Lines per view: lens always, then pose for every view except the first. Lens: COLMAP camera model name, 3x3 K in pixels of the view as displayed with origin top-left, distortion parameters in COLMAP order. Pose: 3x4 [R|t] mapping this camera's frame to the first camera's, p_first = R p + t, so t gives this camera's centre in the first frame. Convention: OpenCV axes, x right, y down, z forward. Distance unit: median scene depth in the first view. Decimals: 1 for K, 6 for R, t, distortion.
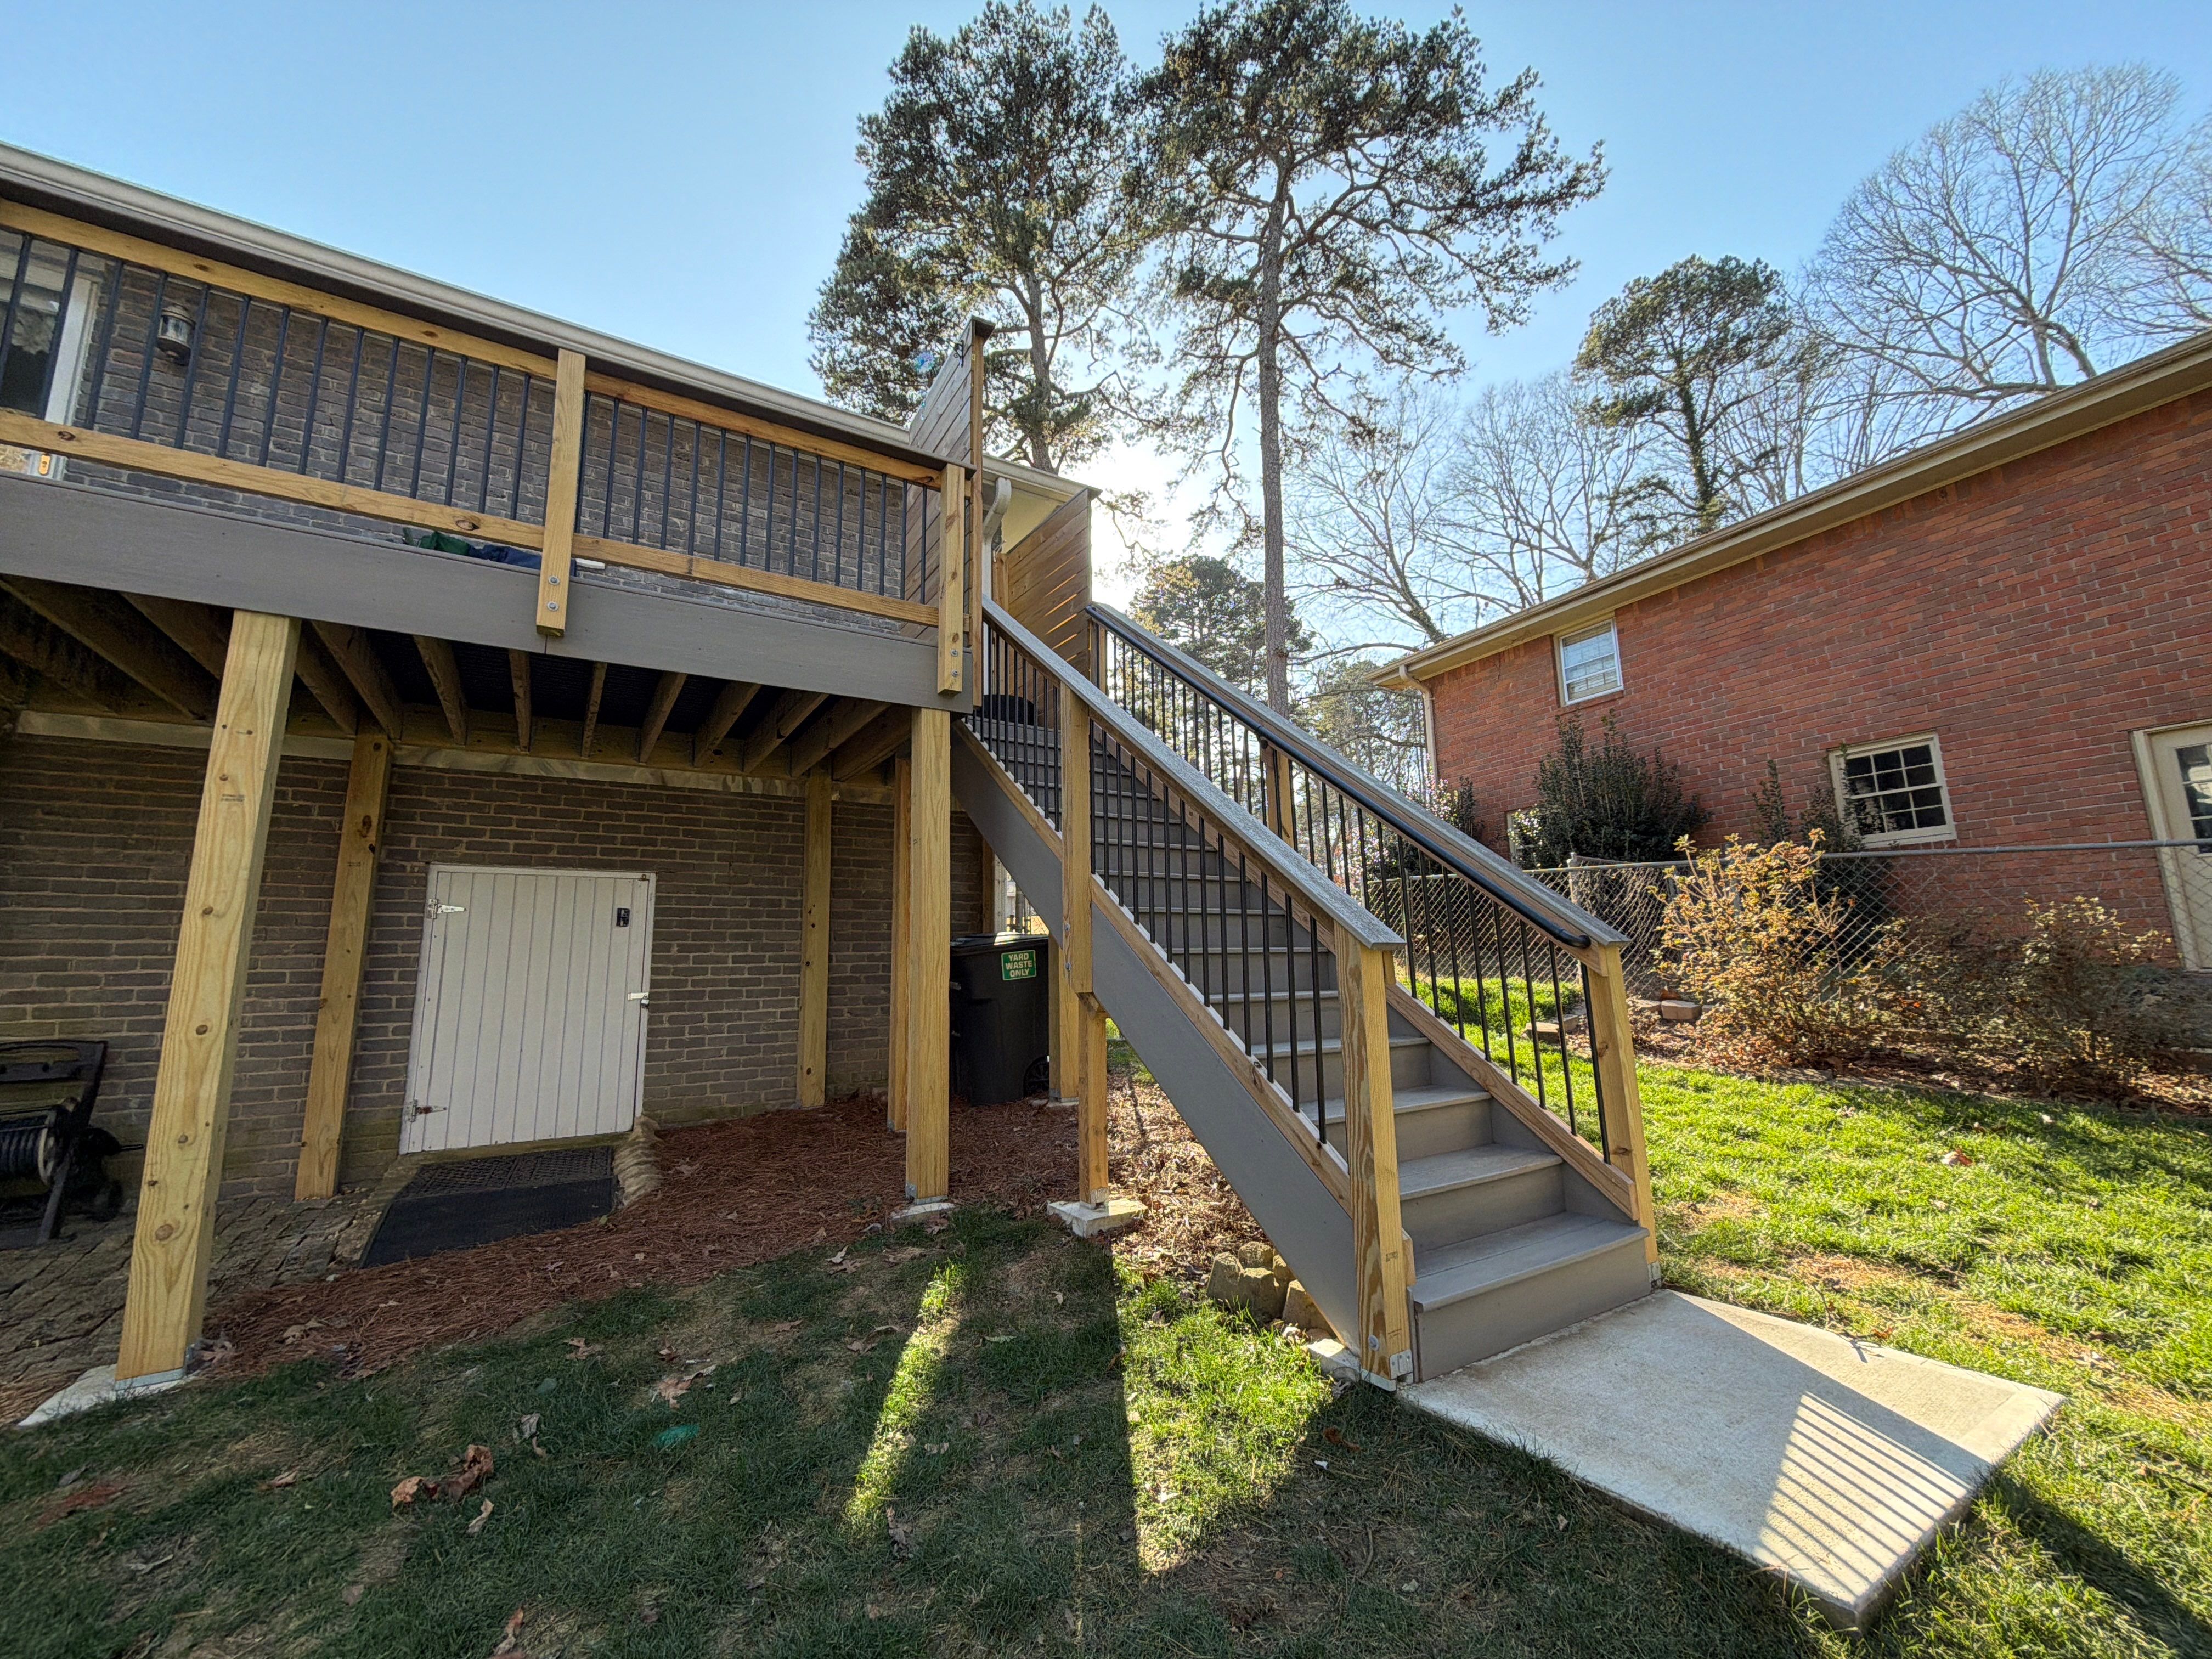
lens RADIAL K [[880.7, 0, 1103.7], [0, 880.7, 827.3], [0, 0, 1]] dist [0.004112, -0.000109]
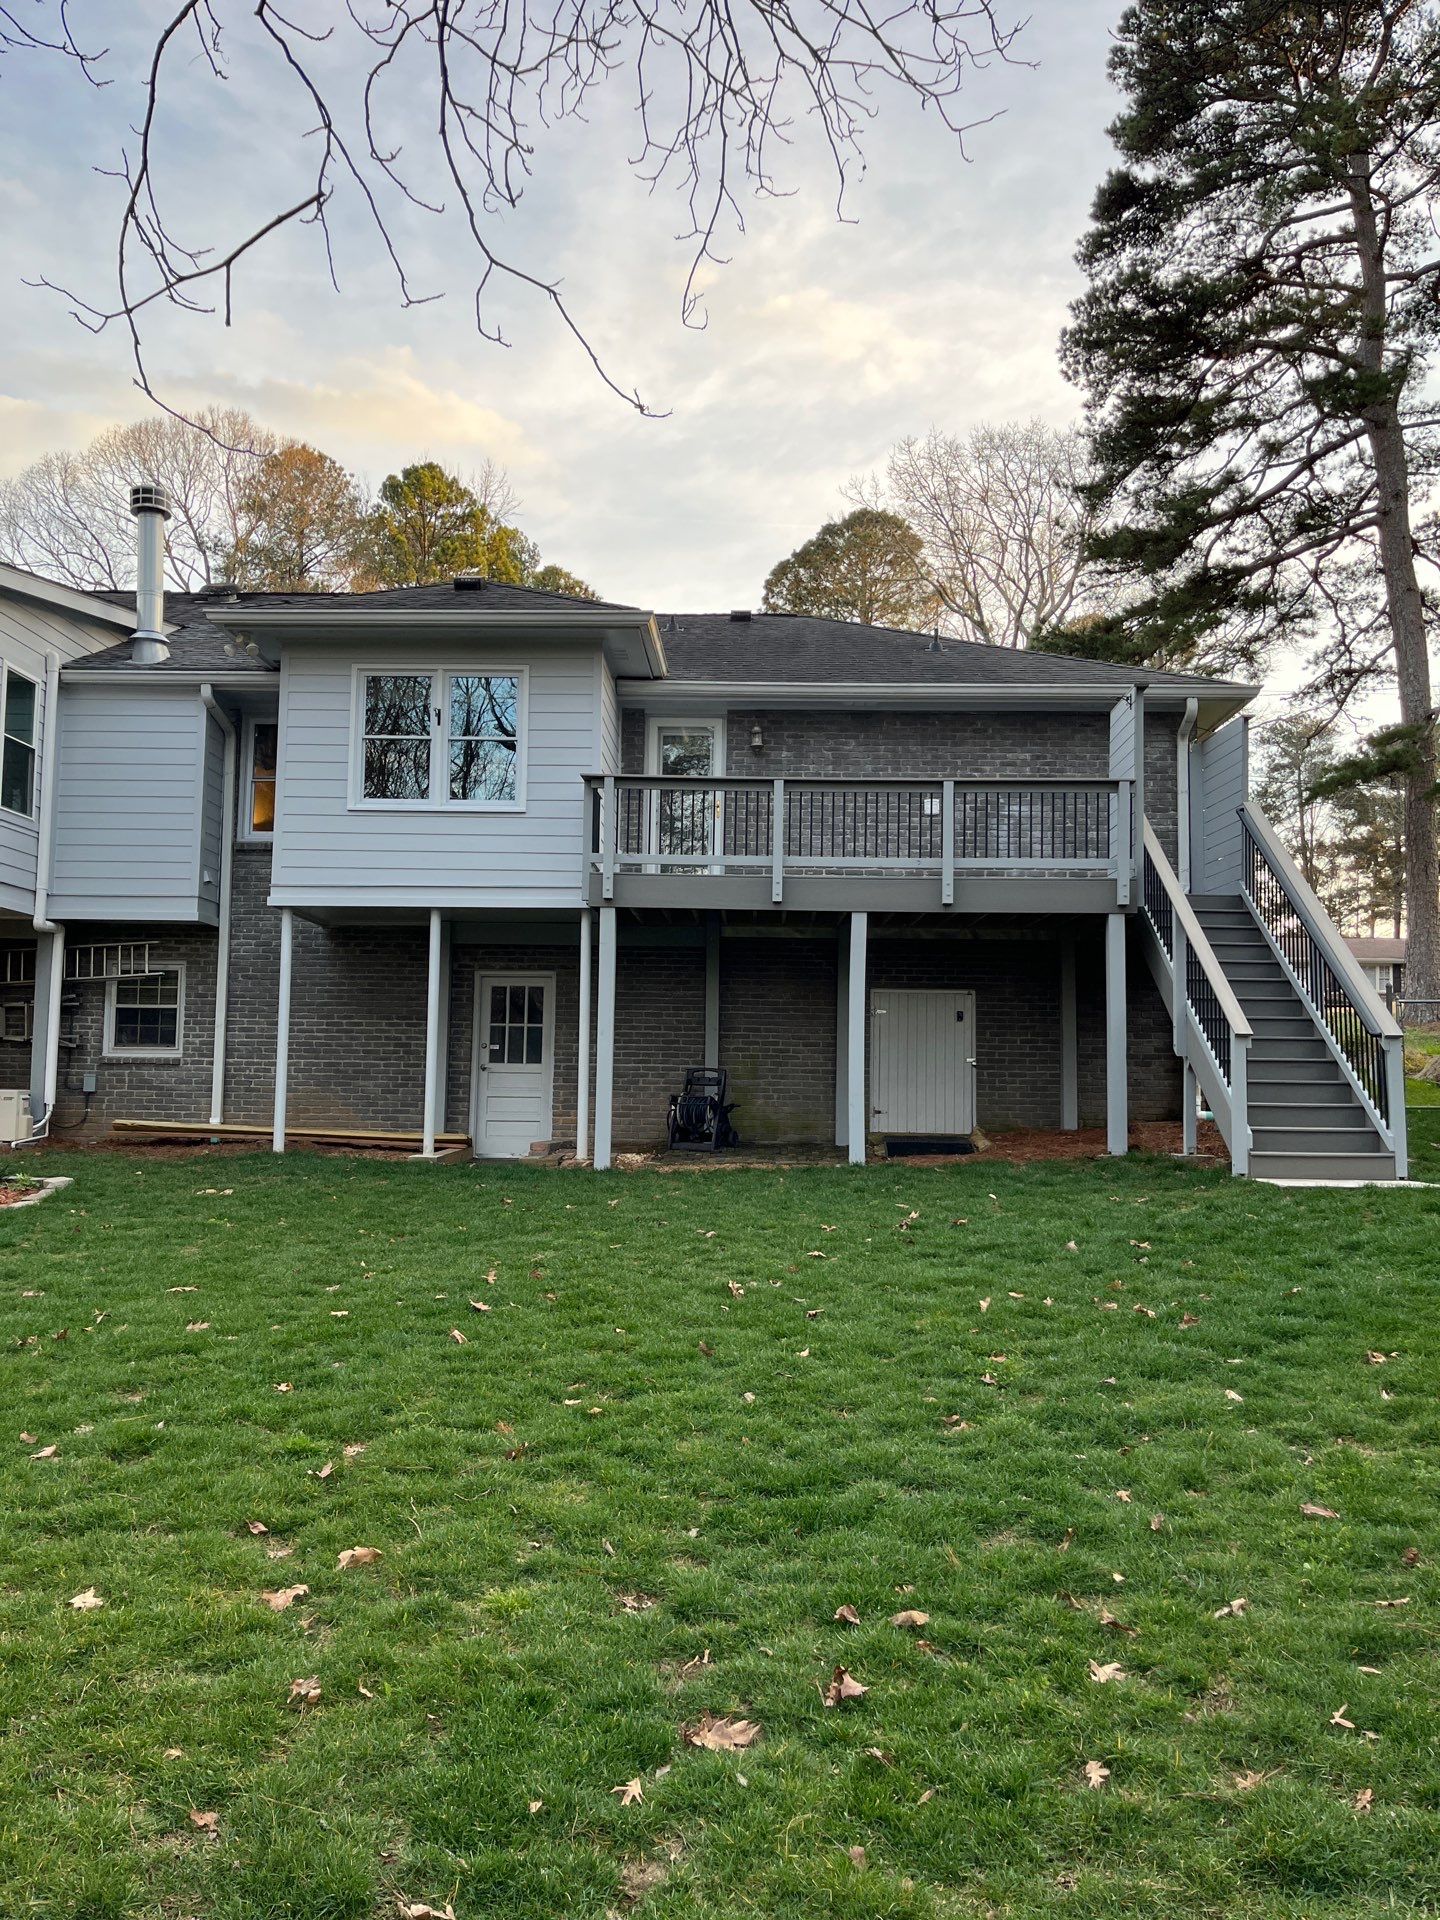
lens RADIAL K [[1443.6, 0, 720.0], [0, 1443.6, 965.2], [0, 0, 1]] dist [0.042653, -0.038104]
pose [[0.834893, -0.012988, -0.550259, 0.730134], [0.057984, 0.996234, 0.064463, -0.240926], [0.547350, -0.085726, 0.832502, -1.878384]]
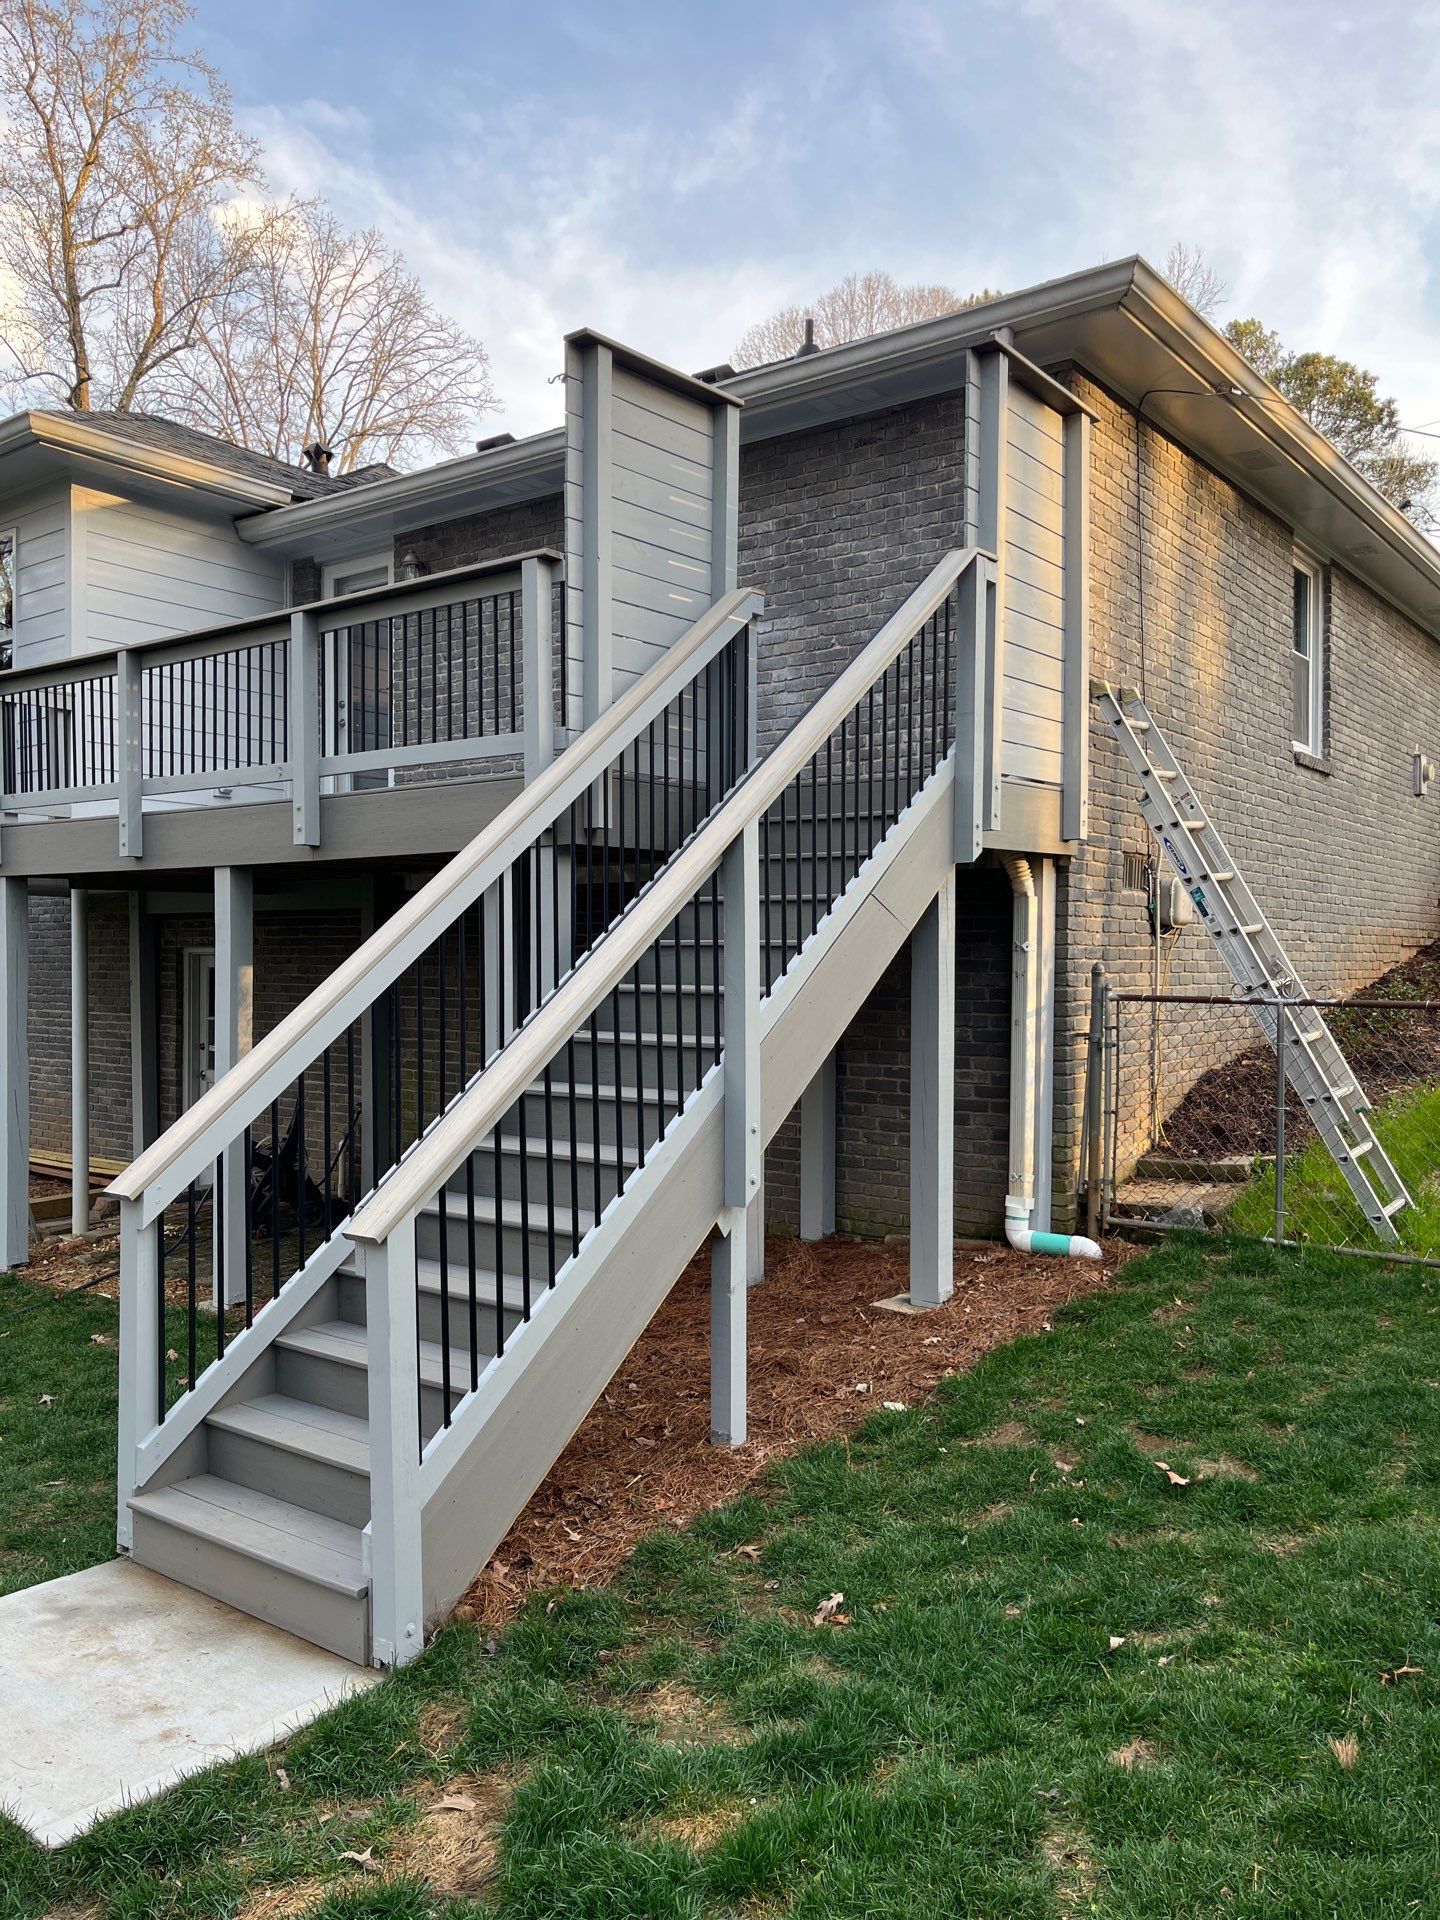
lens RADIAL K [[1453.5, 0, 718.4], [0, 1453.5, 967.1], [0, 0, 1]] dist [0.058381, -0.078407]
pose [[0.356919, 0.027879, -0.933719, 1.135266], [0.142145, 0.986294, 0.083785, -0.095442], [0.923257, -0.162628, 0.348064, 0.539194]]
